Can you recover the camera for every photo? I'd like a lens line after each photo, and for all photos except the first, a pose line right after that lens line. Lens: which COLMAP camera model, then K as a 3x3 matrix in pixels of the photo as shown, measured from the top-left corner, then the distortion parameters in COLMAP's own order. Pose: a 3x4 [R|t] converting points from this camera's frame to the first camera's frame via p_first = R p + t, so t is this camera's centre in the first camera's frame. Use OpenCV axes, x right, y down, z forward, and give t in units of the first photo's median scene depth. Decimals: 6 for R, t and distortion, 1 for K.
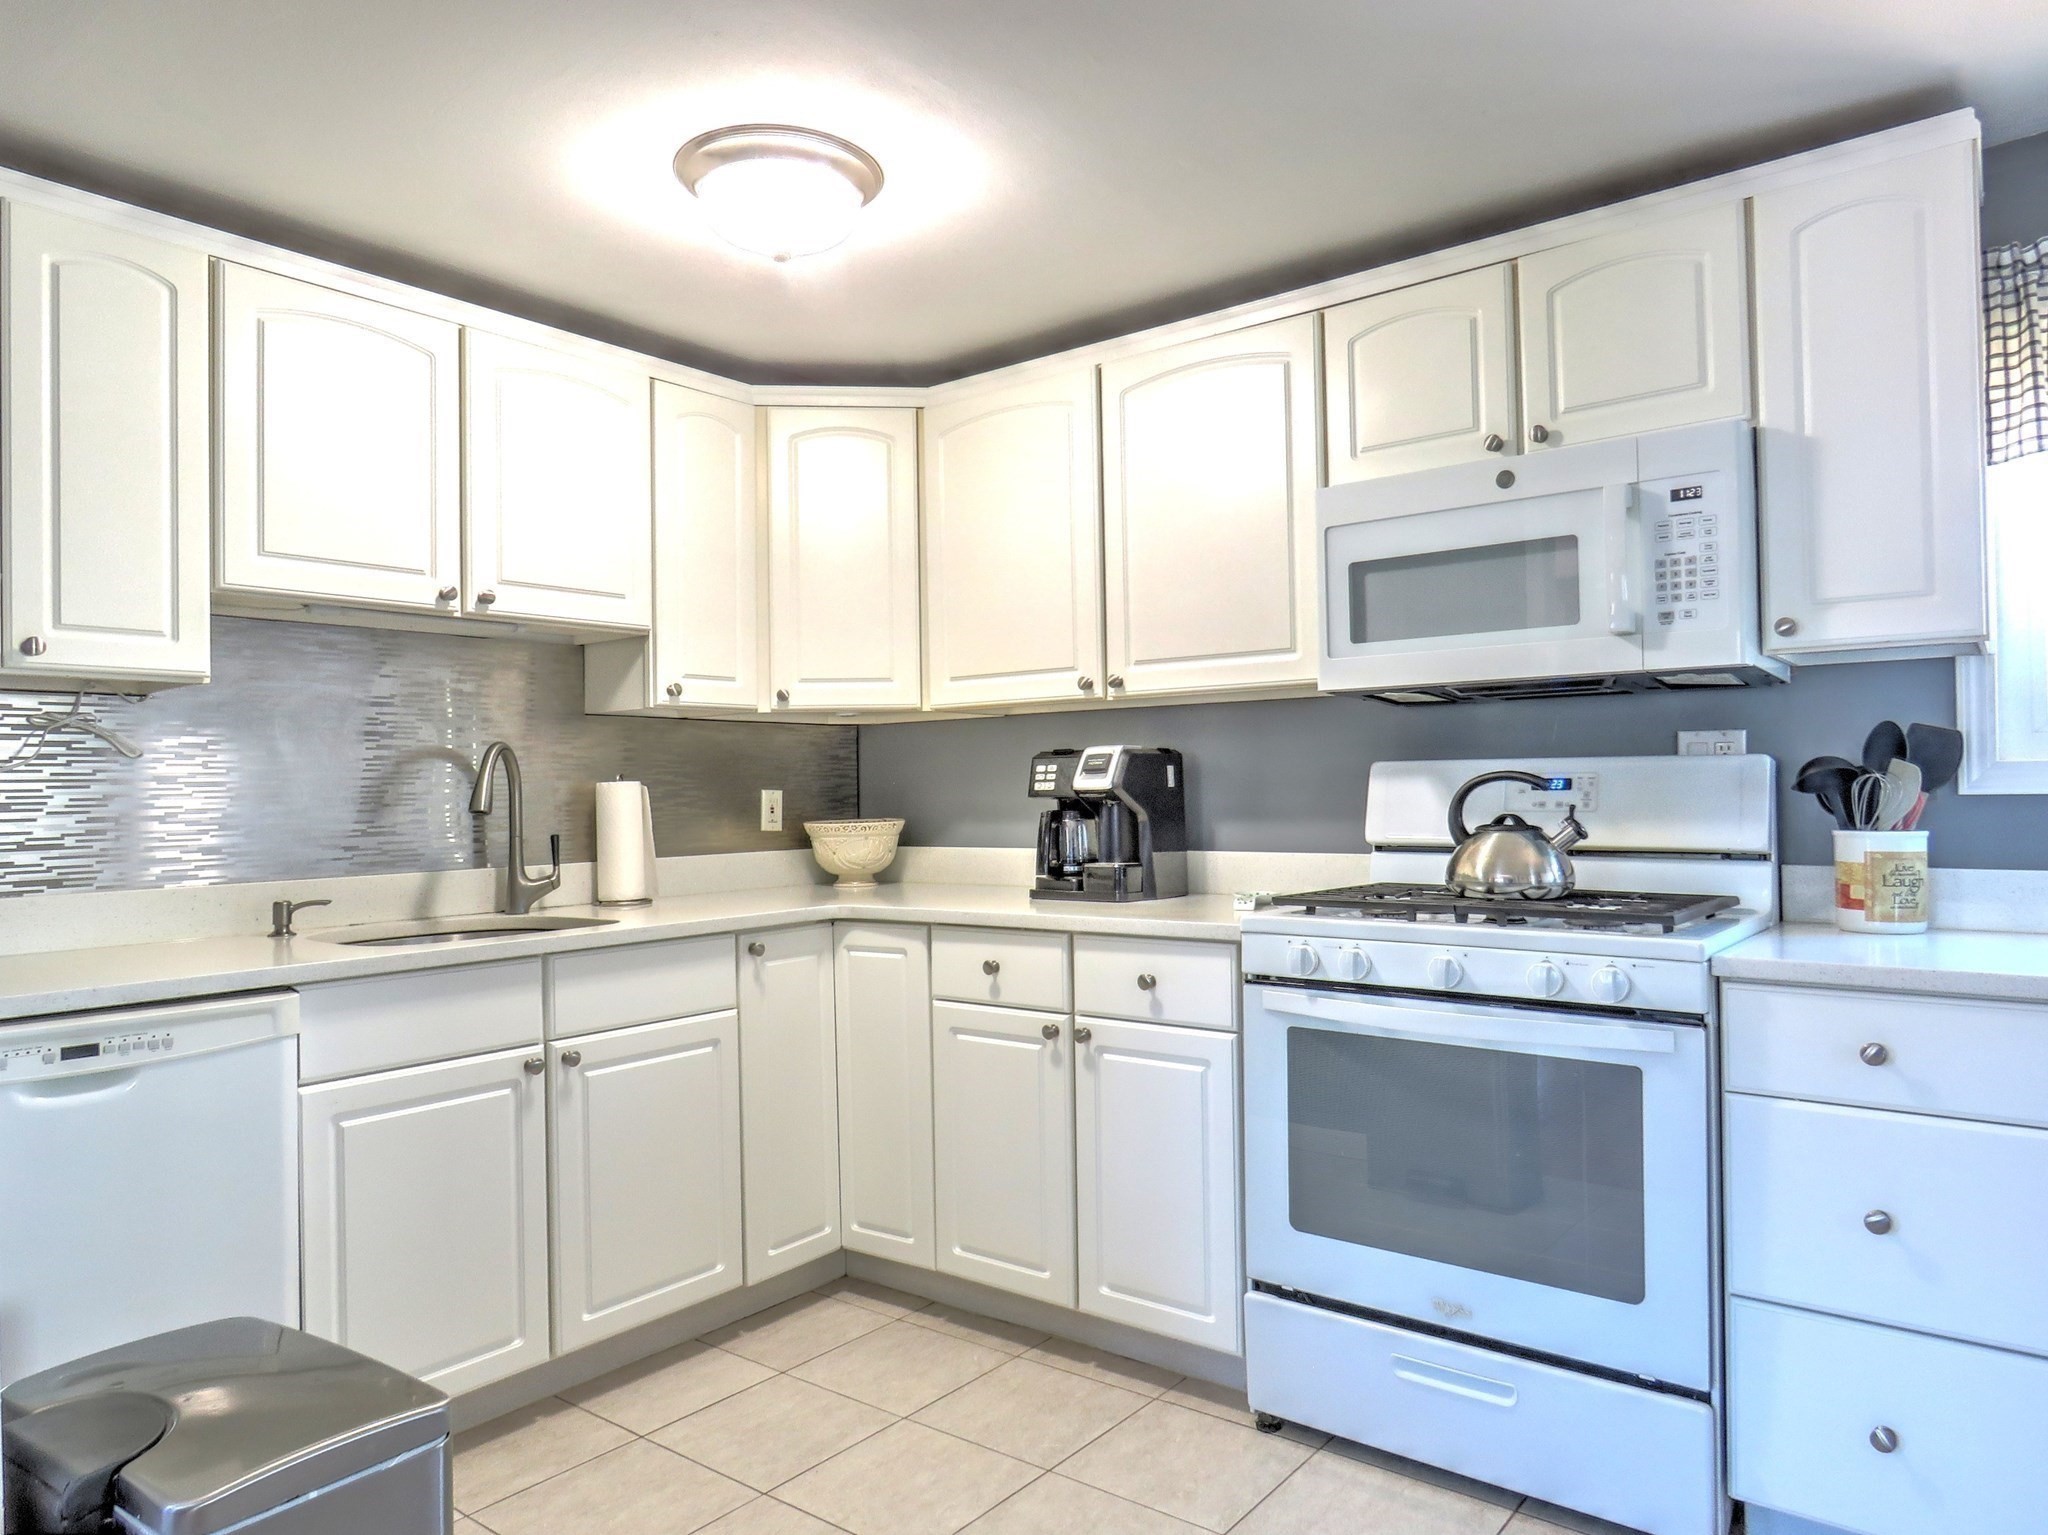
lens RADIAL K [[1326.6, 0, 1000.2], [0, 1326.6, 765.8], [0, 0, 1]] dist [0.001599, 0.003554]
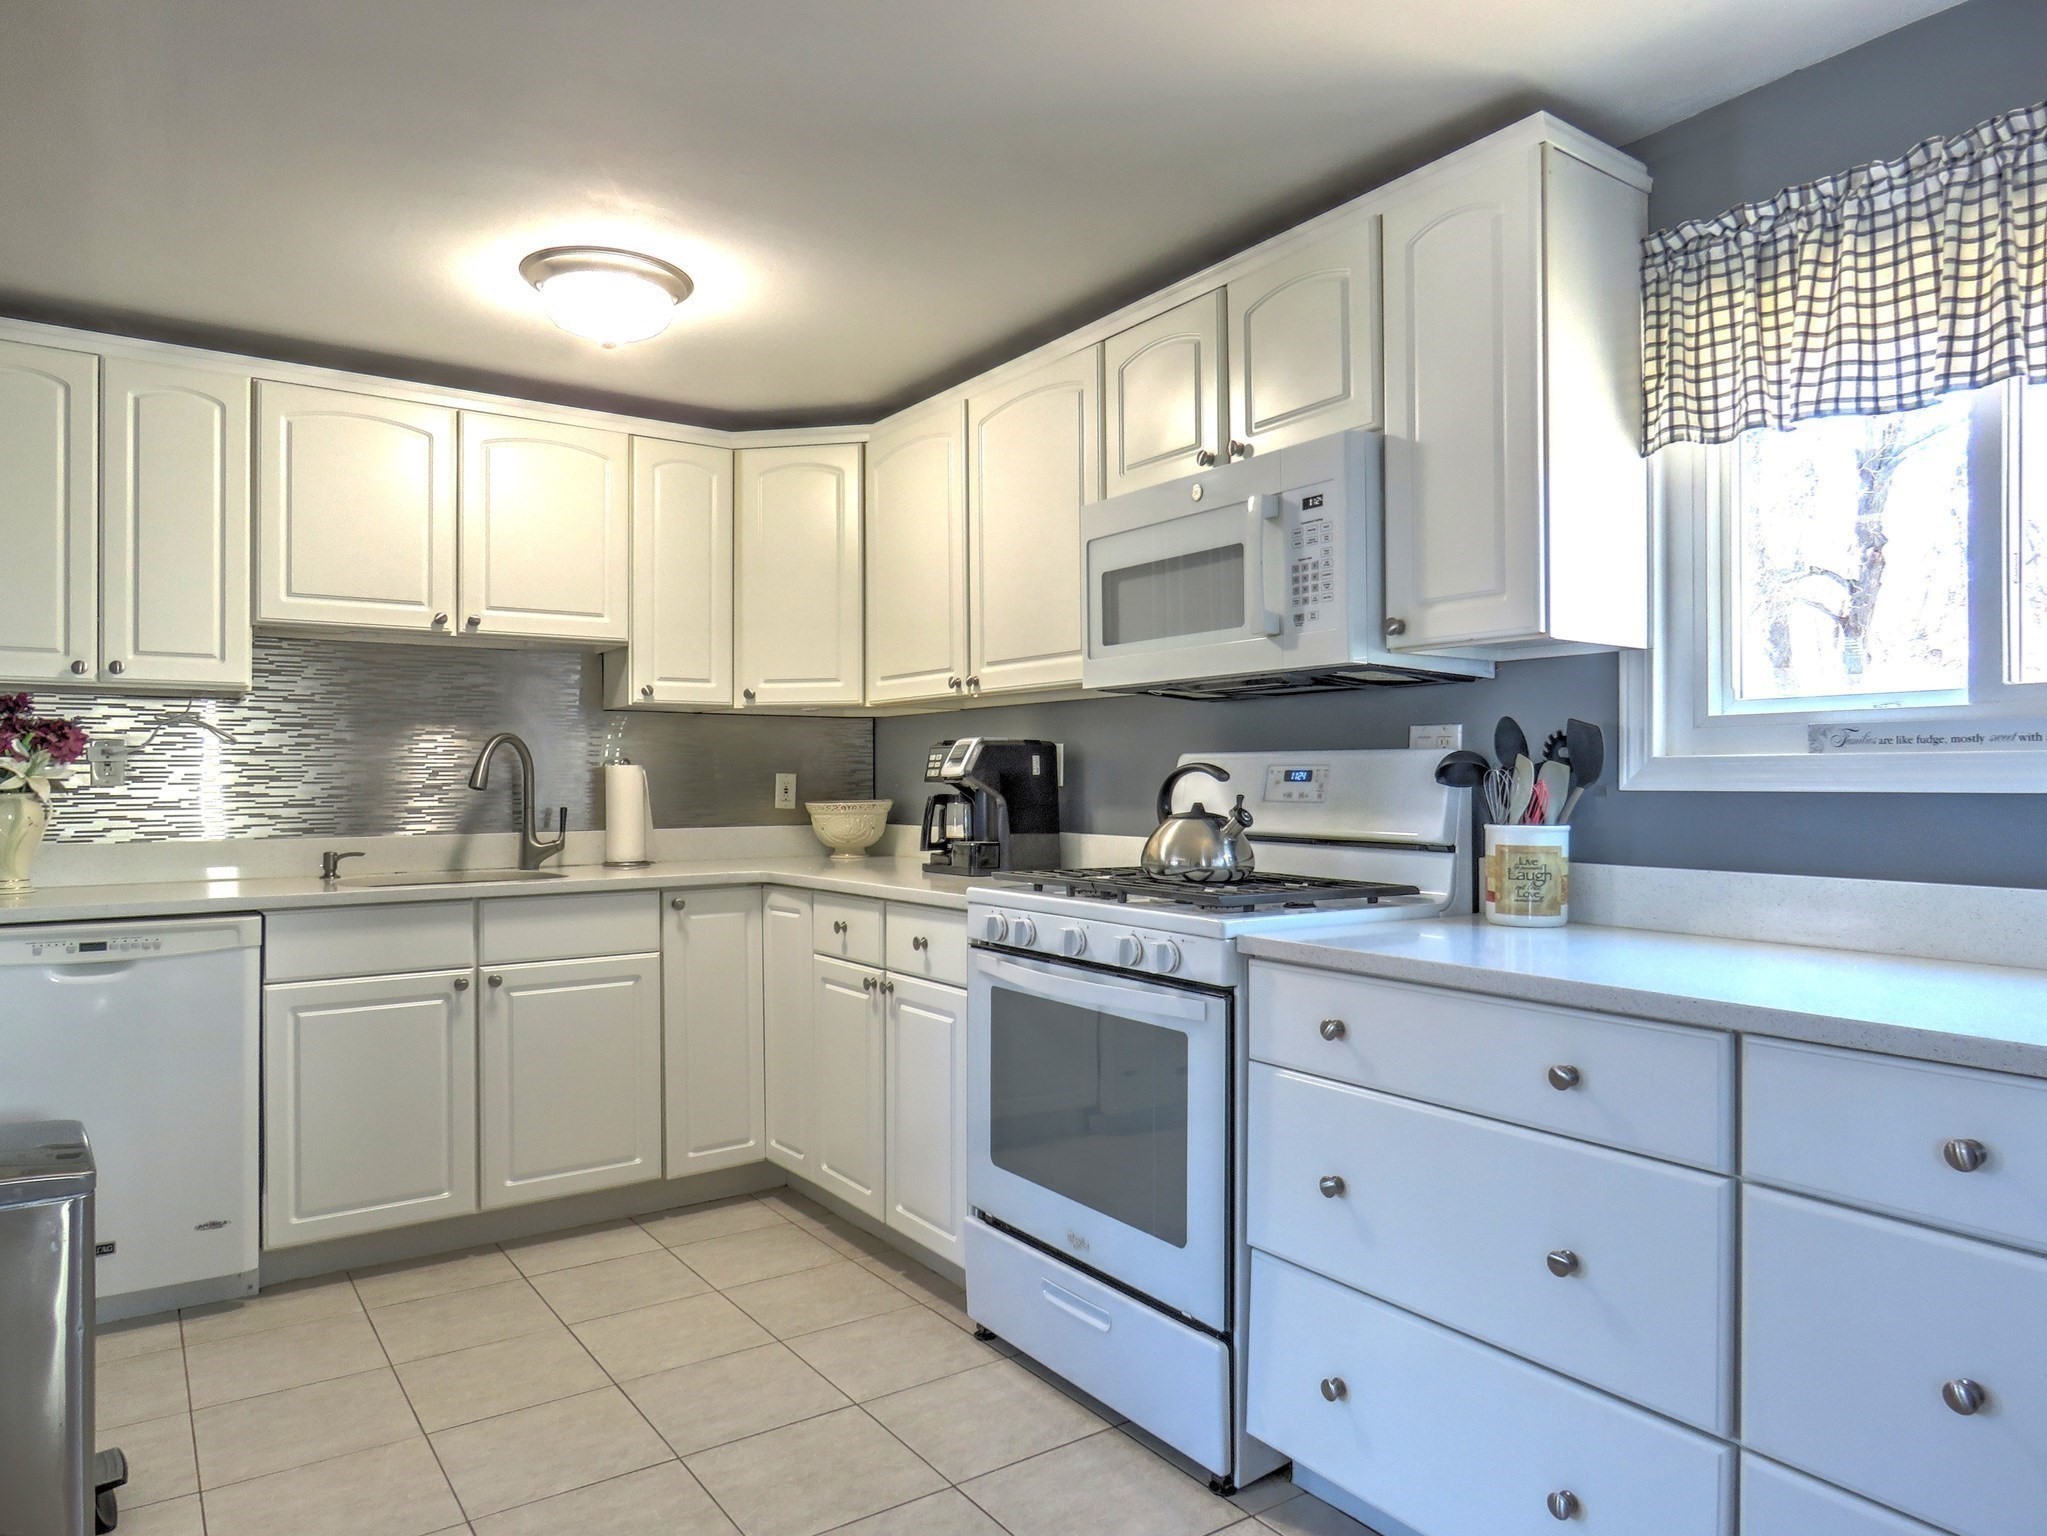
lens RADIAL K [[1290.1, 0, 1023.5], [0, 1290.1, 768.0], [0, 0, 1]] dist [-0.002545, 0.000309]
pose [[0.958221, 0.009861, -0.285859, 0.517684], [-0.006521, 0.999899, 0.012633, -0.004011], [0.285955, -0.010241, 0.958188, -0.045298]]
